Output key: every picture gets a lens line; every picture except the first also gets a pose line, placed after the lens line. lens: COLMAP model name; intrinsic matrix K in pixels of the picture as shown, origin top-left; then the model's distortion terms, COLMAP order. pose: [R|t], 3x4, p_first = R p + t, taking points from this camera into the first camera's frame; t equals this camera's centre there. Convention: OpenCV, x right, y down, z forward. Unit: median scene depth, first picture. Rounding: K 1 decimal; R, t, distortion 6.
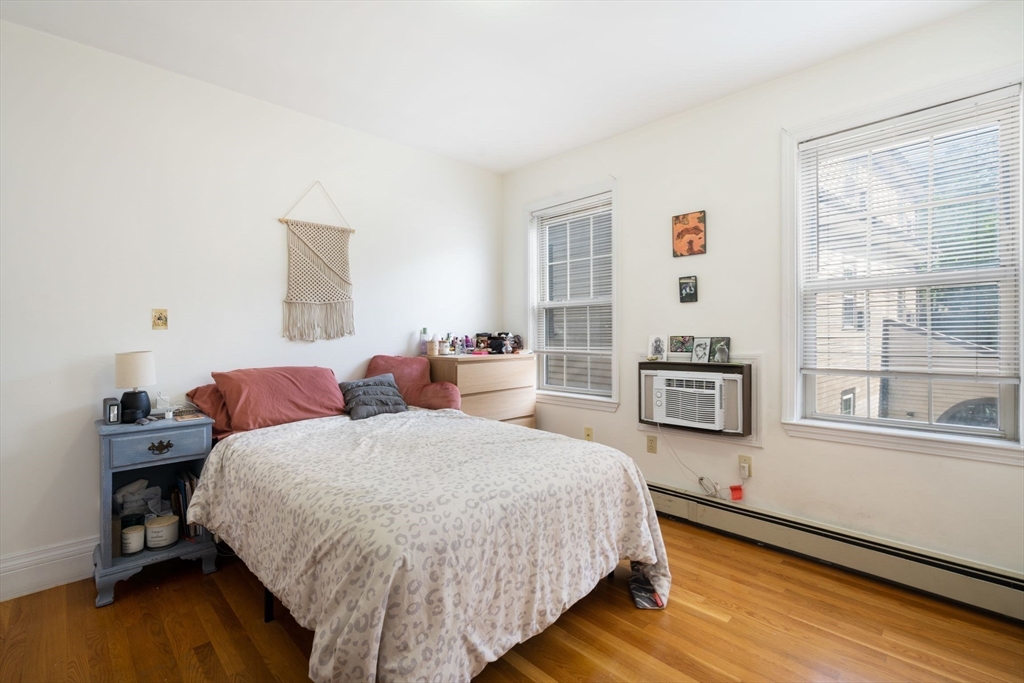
lens RADIAL K [[468.5, 0, 511.0], [0, 468.5, 334.1], [0, 0, 1]] dist [-0.000191, 0.000739]
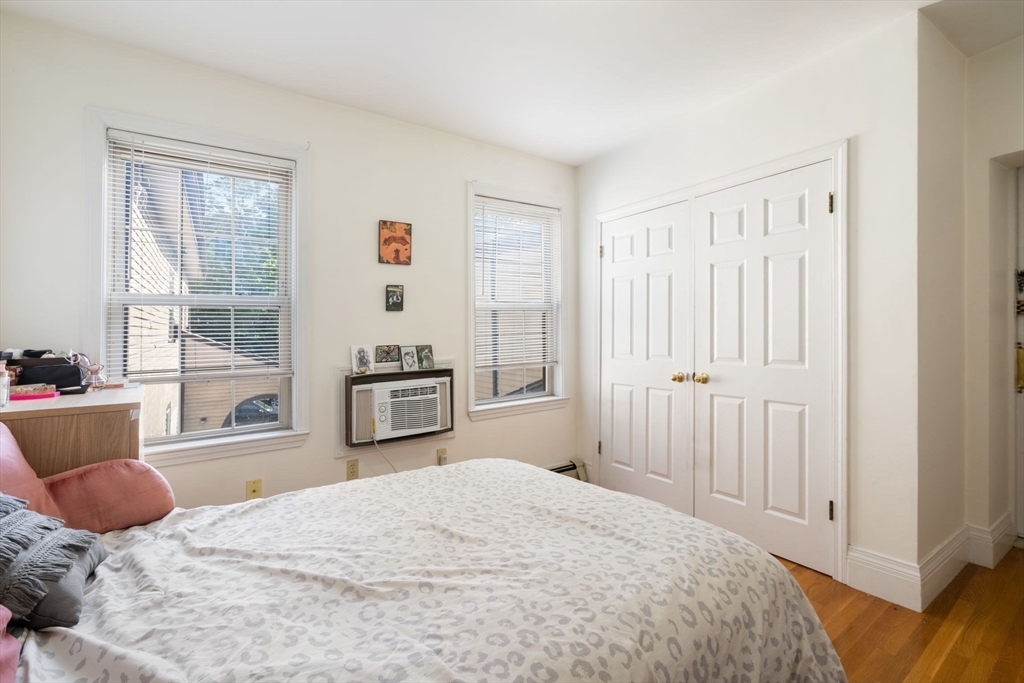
lens RADIAL K [[468.5, 0, 510.5], [0, 468.5, 338.4], [0, 0, 1]] dist [-0.000191, 0.000739]
pose [[0.145026, -0.004437, 0.989418, -0.574843], [0.024281, 0.999705, 0.000924, -0.005194], [-0.989130, 0.023890, 0.145091, 0.624509]]
